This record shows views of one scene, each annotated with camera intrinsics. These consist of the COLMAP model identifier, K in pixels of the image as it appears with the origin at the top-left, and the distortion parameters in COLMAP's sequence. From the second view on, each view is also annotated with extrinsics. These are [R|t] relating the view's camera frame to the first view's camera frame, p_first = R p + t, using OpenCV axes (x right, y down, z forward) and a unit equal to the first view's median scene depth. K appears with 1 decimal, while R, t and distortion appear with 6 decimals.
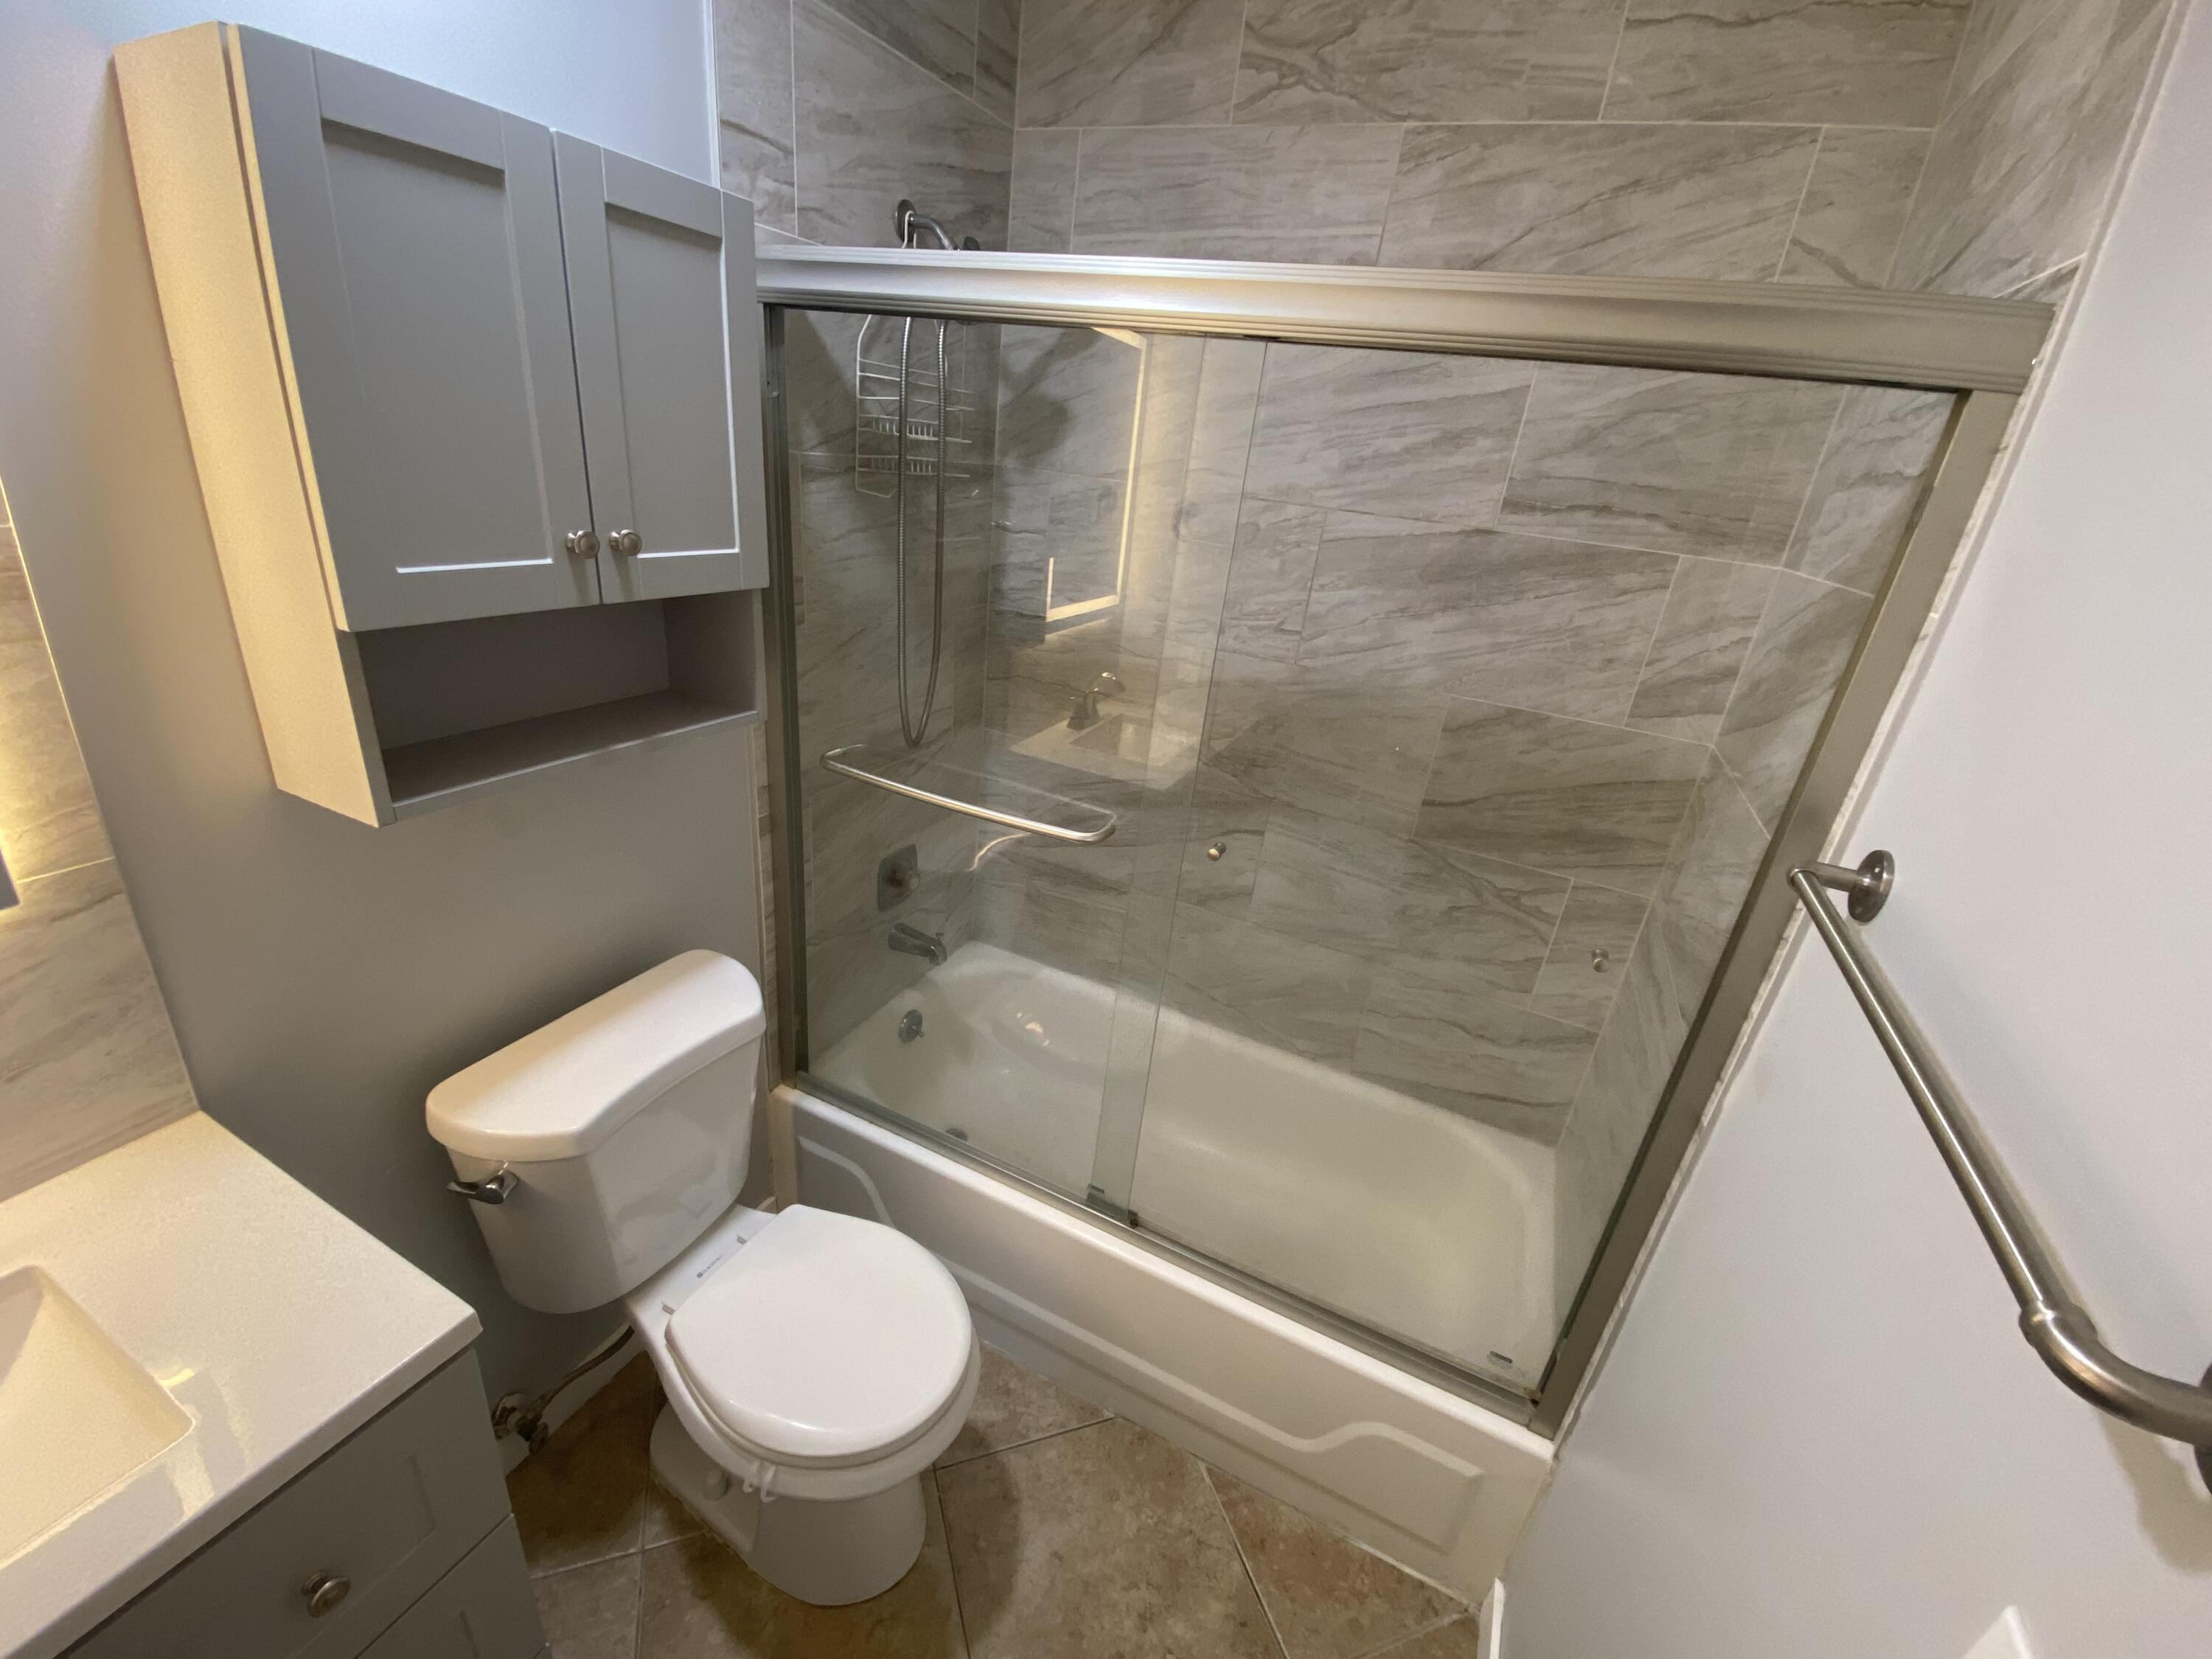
lens RADIAL K [[898.2, 0, 1106.0], [0, 898.2, 829.5], [0, 0, 1]] dist [0.020908, -0.020486]
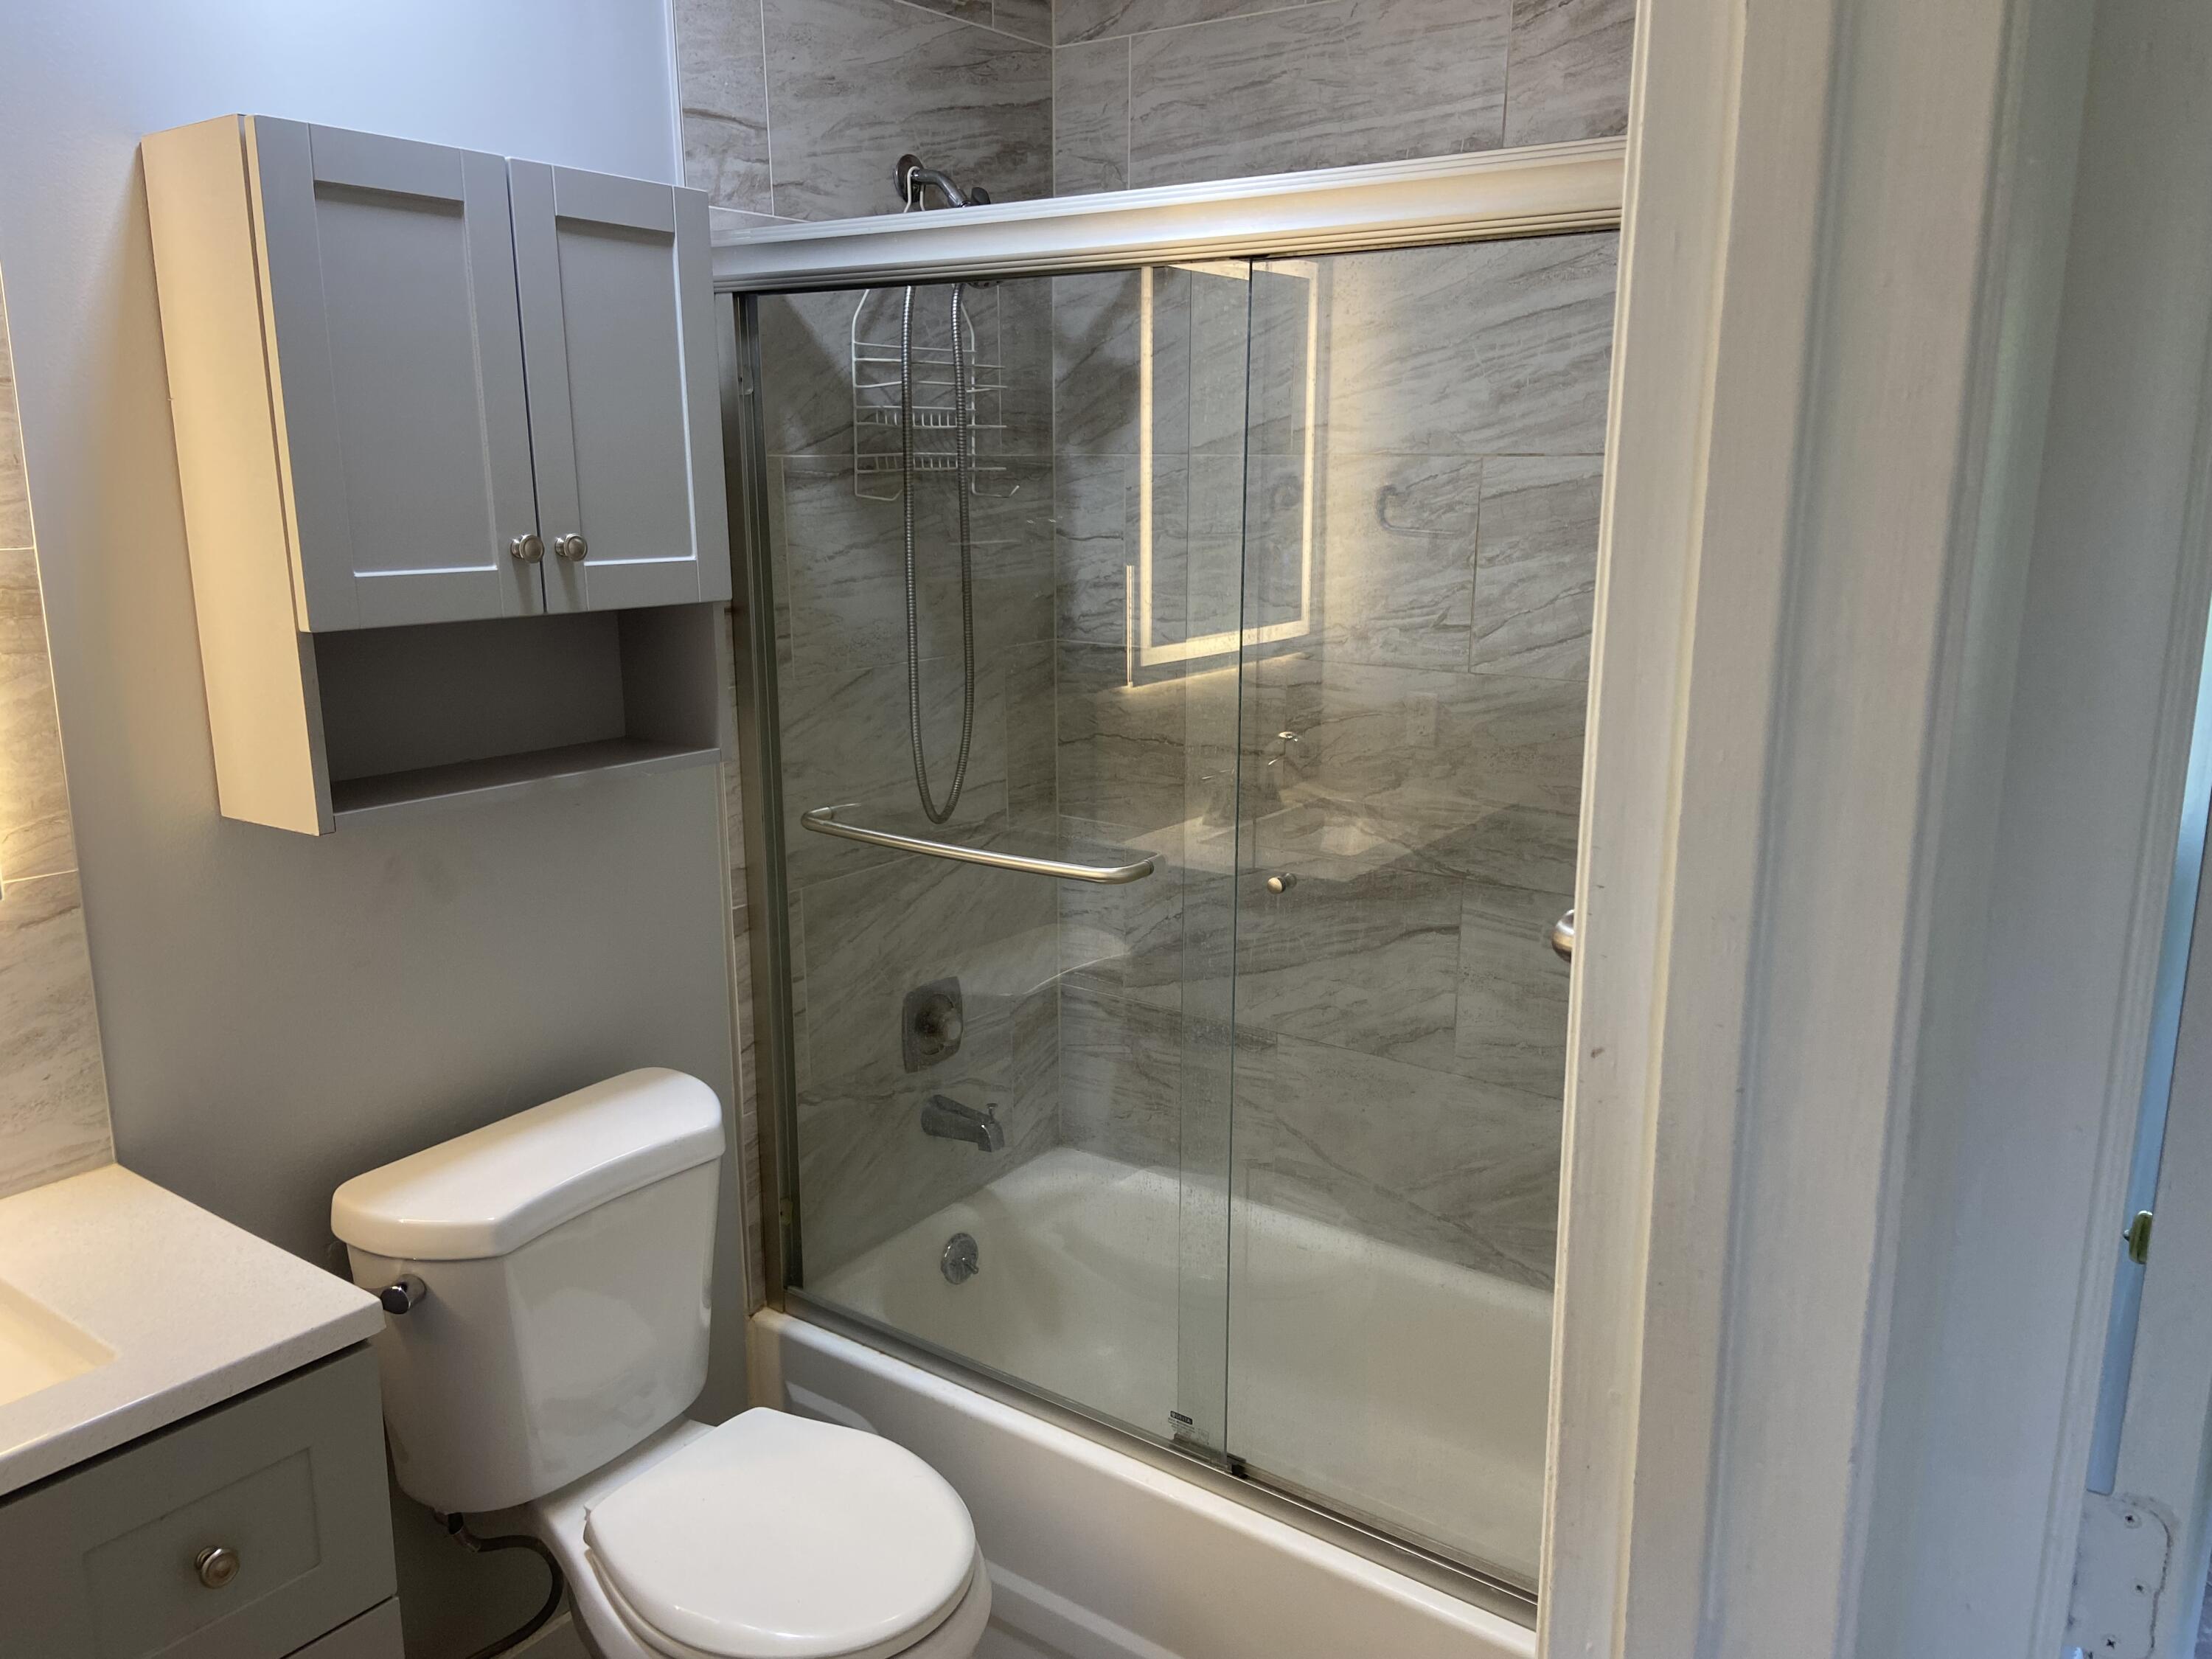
lens RADIAL K [[1685.2, 0, 1118.2], [0, 1685.2, 824.0], [0, 0, 1]] dist [0.127557, -0.167466]
pose [[0.978971, -0.068573, -0.192129, 0.224746], [0.029449, 0.979451, -0.199521, 0.218293], [0.201863, 0.189668, 0.960873, -0.347754]]
